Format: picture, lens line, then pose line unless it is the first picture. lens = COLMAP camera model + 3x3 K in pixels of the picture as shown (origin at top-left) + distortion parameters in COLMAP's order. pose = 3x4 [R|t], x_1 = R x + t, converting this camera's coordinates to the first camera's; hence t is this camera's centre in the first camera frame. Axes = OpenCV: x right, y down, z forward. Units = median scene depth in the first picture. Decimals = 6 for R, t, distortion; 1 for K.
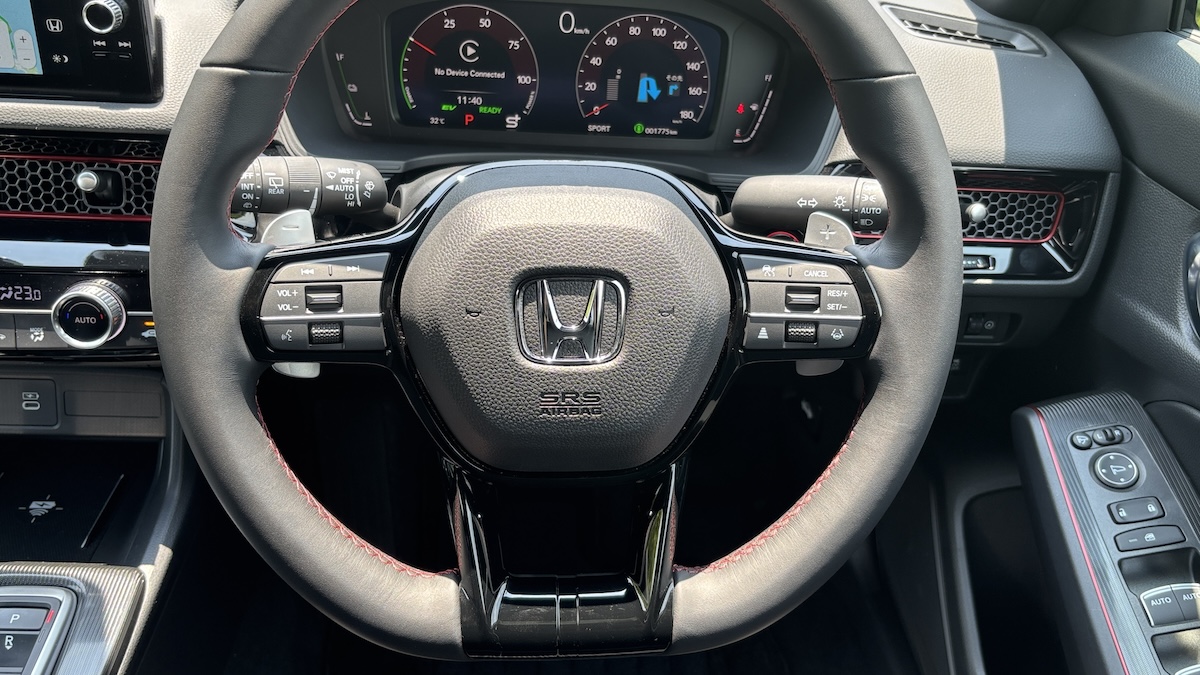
lens RADIAL K [[911.2, 0, 600.0], [0, 911.2, 337.5], [0, 0, 1]] dist [0.006882, -0.003996]
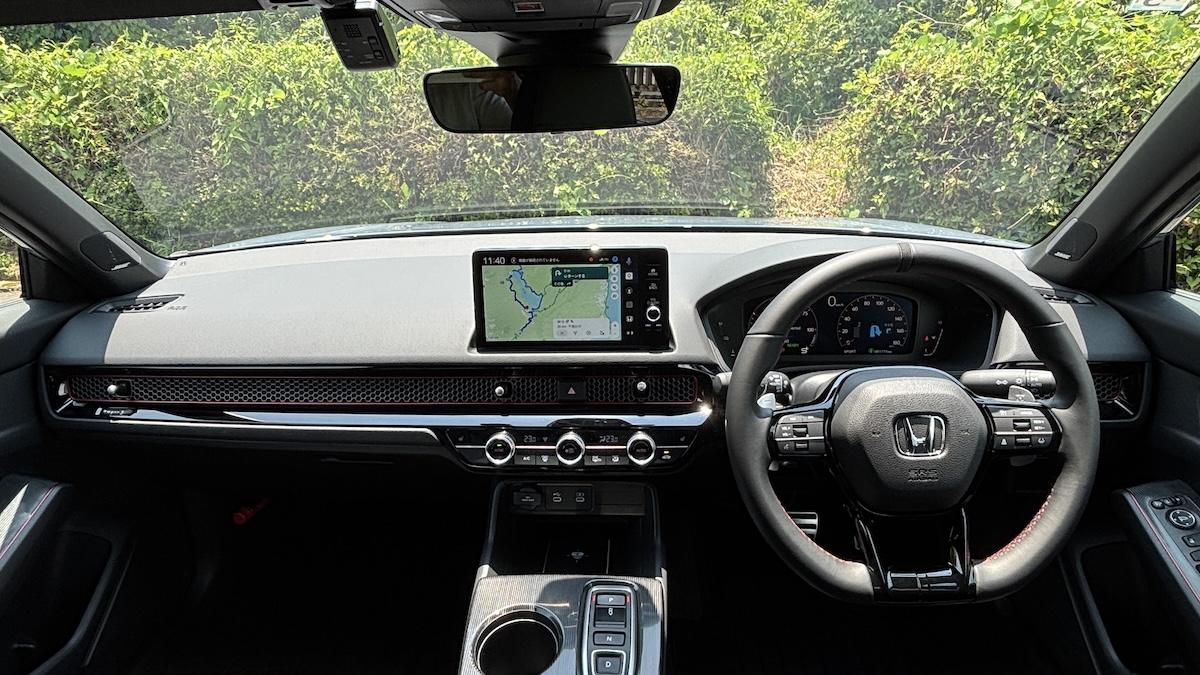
lens RADIAL K [[661.0, 0, 599.8], [0, 661.0, 357.0], [0, 0, 1]] dist [0.040797, -0.034402]
pose [[0.993520, -0.044735, -0.104481, -0.395462], [0.021210, 0.976109, -0.216244, 0.080484], [0.111658, 0.212627, 0.970733, -0.452437]]
